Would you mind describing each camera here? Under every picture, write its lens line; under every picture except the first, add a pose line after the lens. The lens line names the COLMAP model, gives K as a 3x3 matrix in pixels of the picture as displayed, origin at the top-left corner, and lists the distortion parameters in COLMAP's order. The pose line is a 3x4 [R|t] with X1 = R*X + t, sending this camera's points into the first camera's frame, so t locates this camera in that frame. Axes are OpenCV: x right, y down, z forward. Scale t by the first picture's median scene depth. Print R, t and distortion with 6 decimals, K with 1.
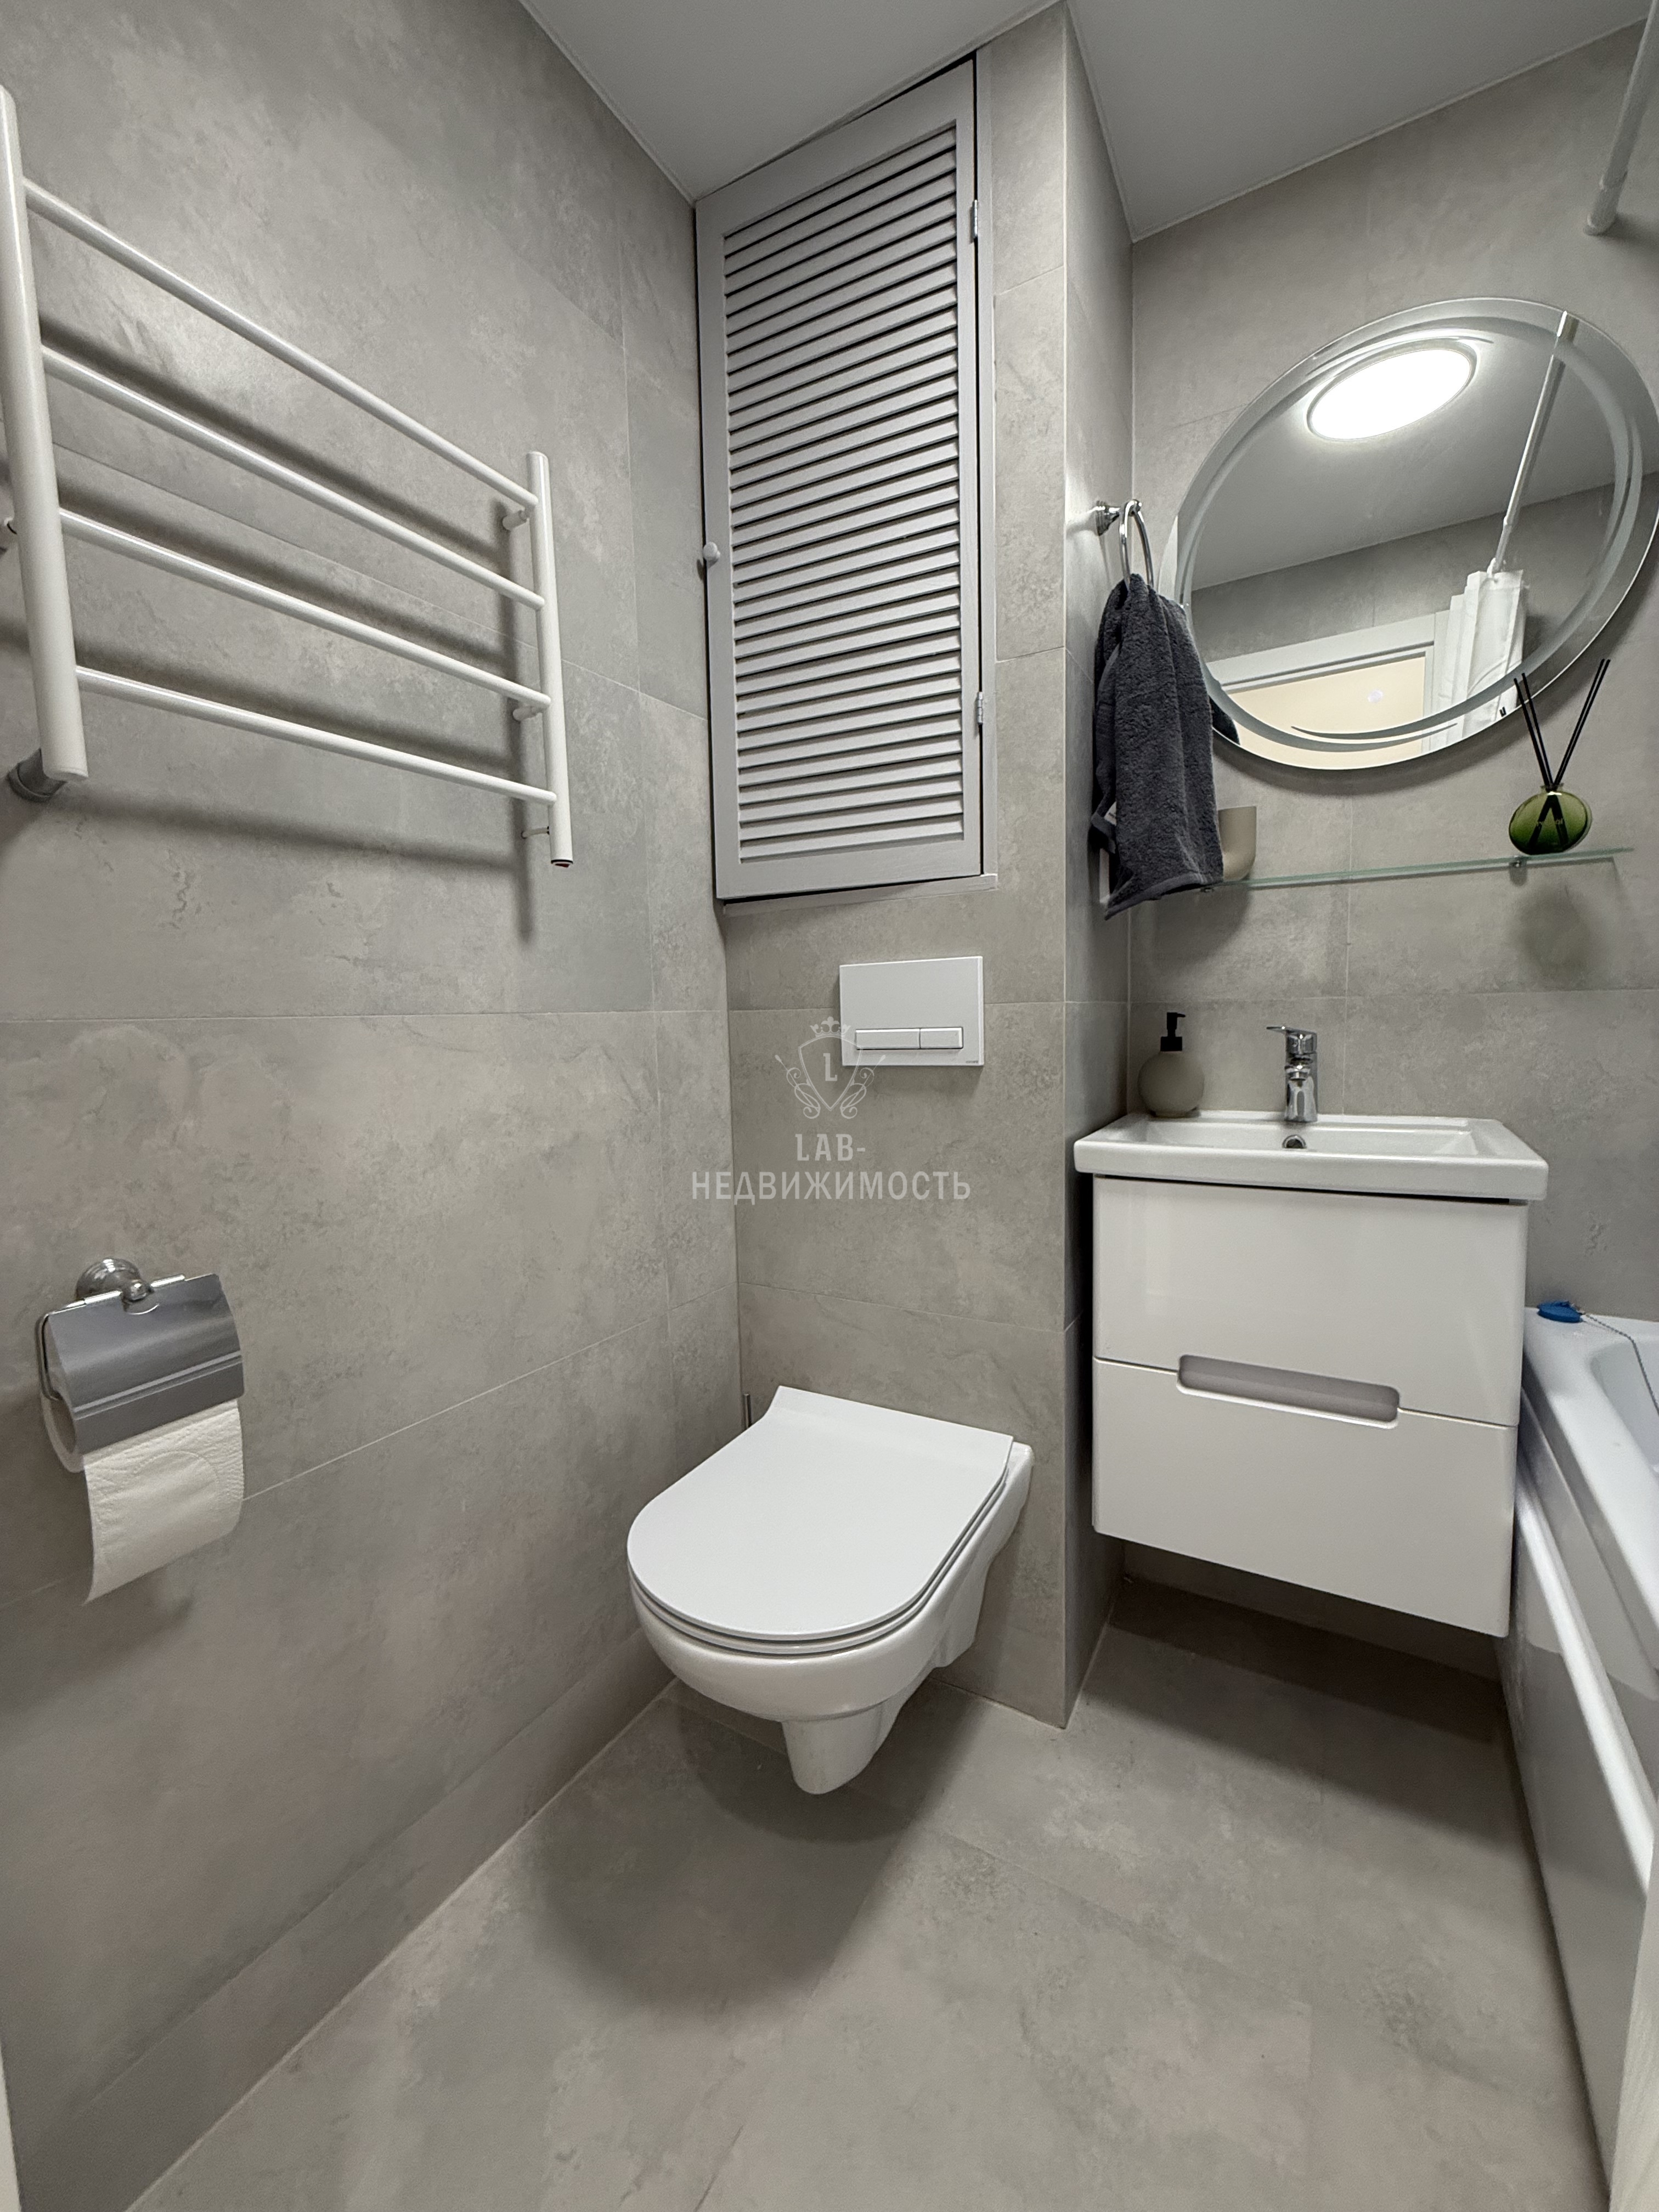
lens RADIAL K [[880.7, 0, 834.6], [0, 880.7, 1098.1], [0, 0, 1]] dist [-0.001183, 0.000277]
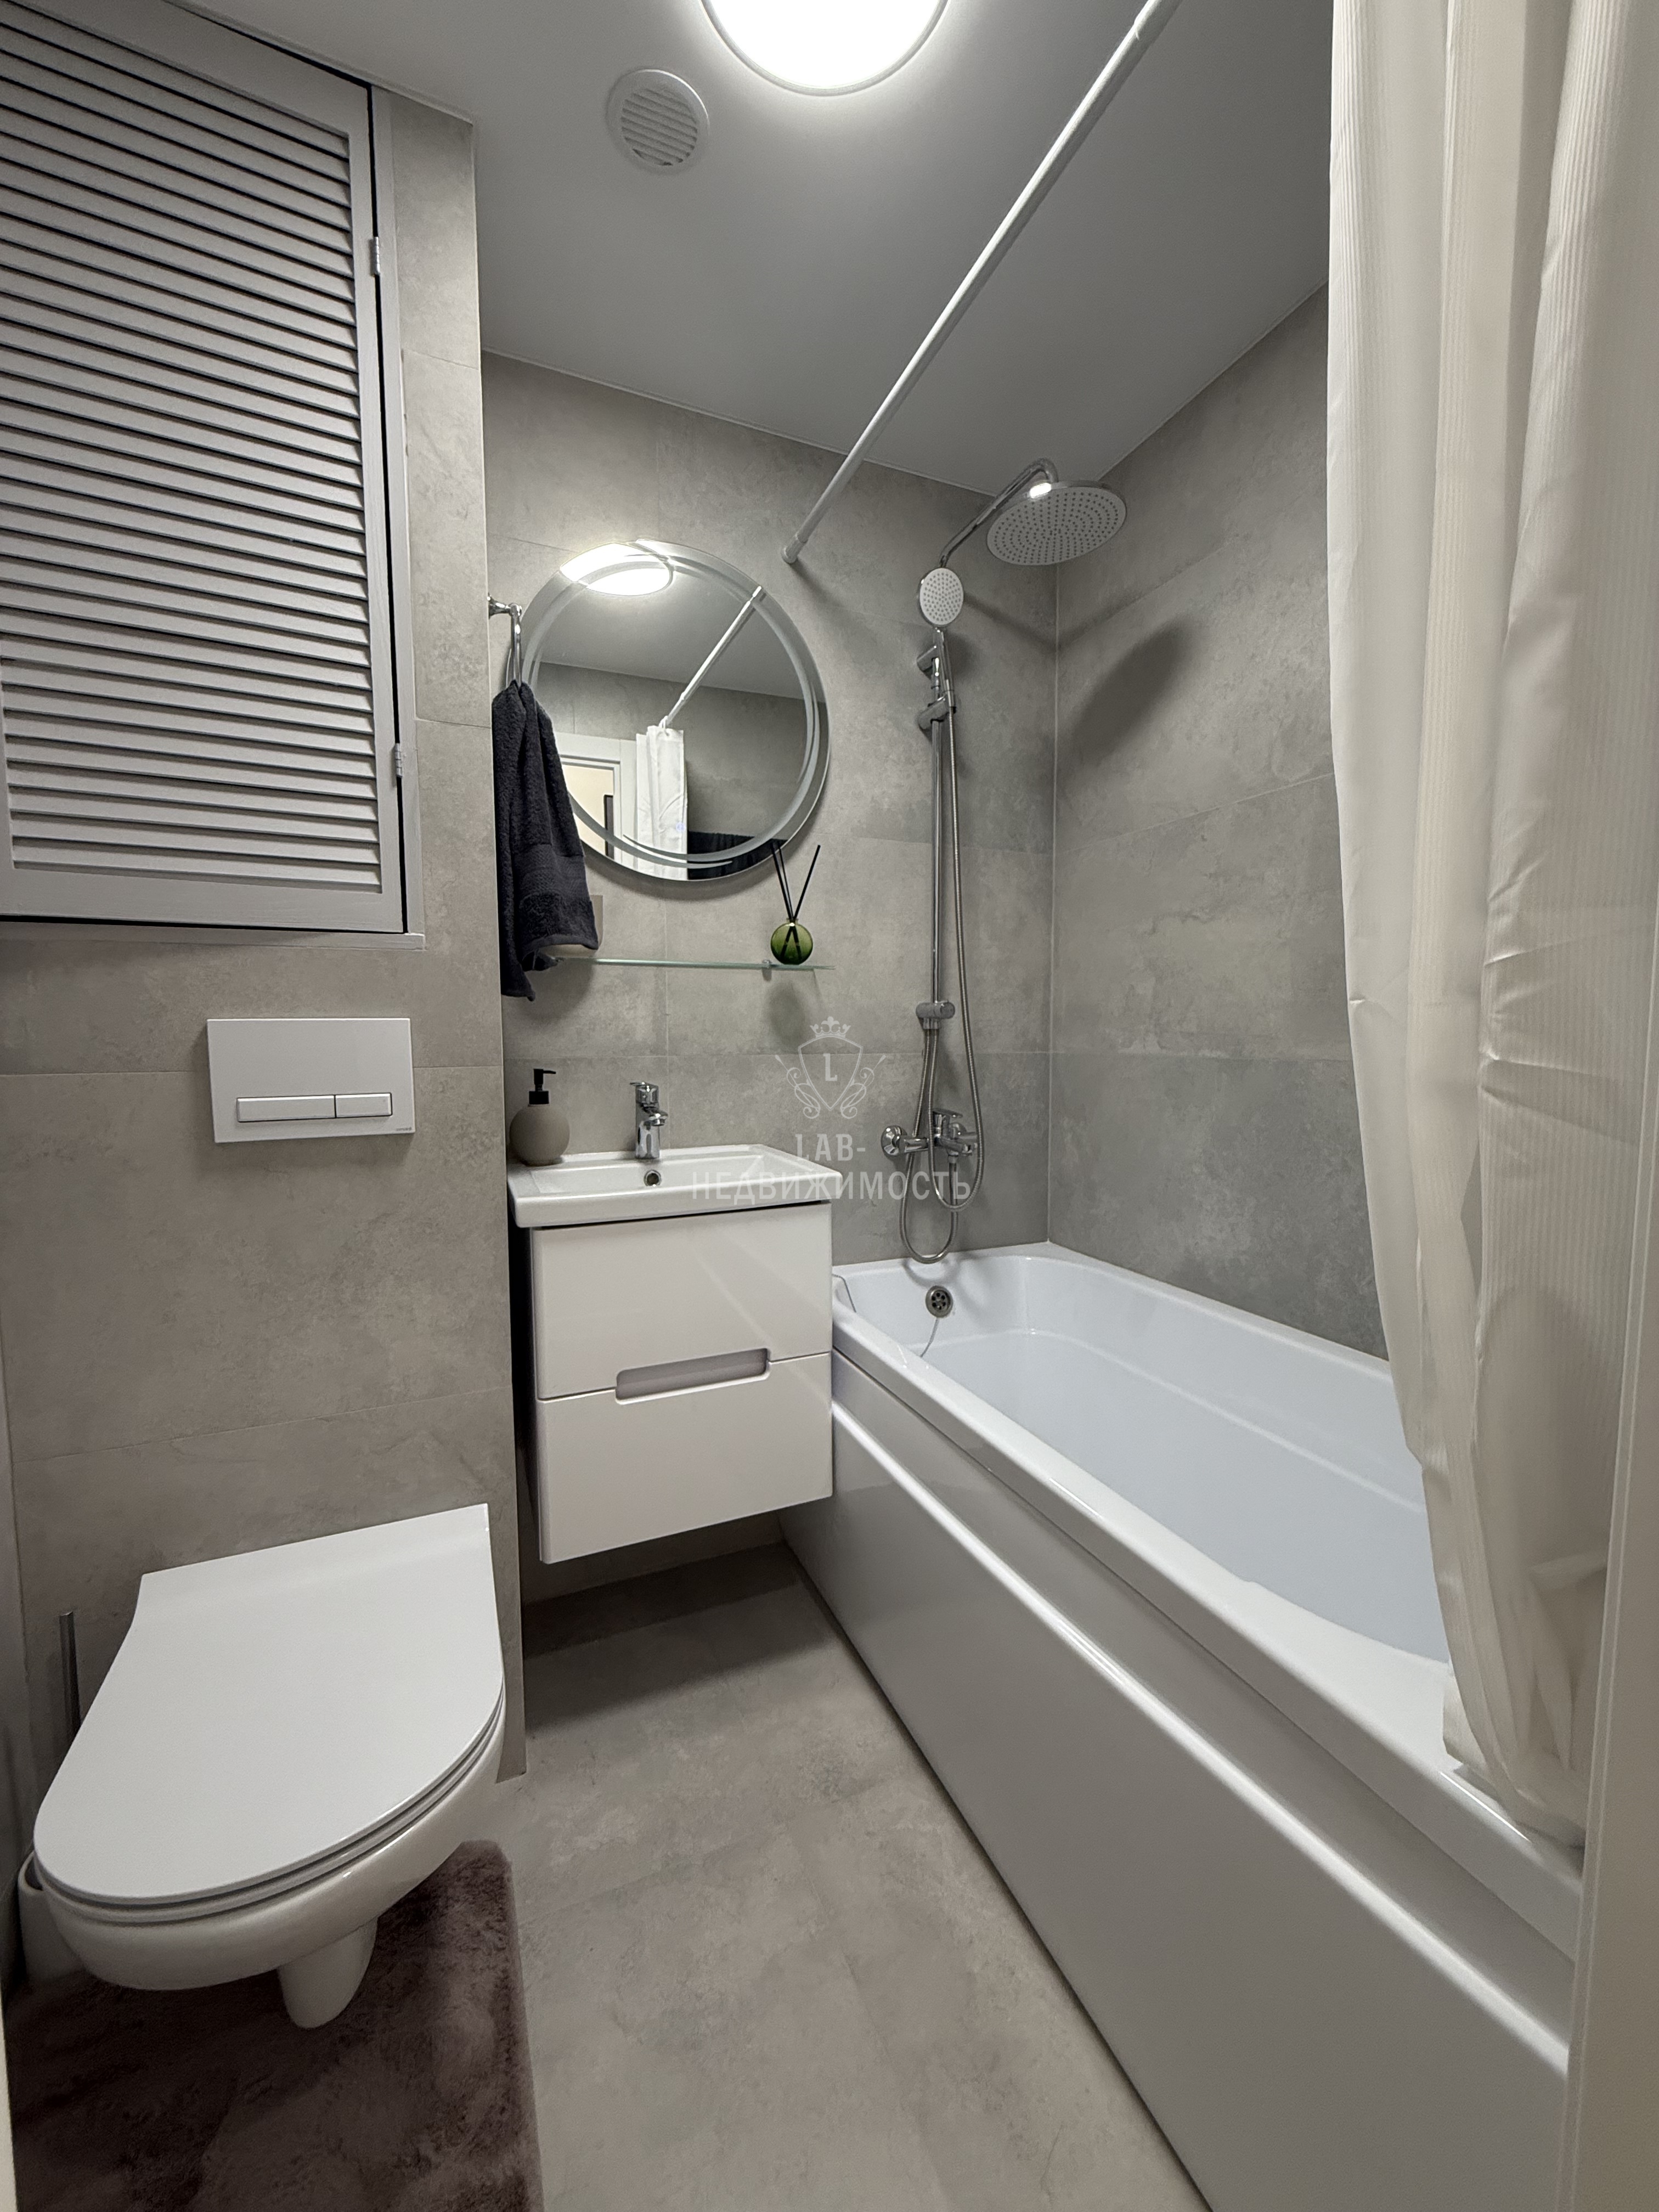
lens RADIAL K [[880.7, 0, 834.6], [0, 880.7, 1098.1], [0, 0, 1]] dist [-0.001183, 0.000277]
pose [[0.592602, -0.039376, 0.804533, -0.329721], [0.062442, 0.998044, 0.002853, -0.048532], [-0.803072, 0.048546, 0.593902, 0.067255]]
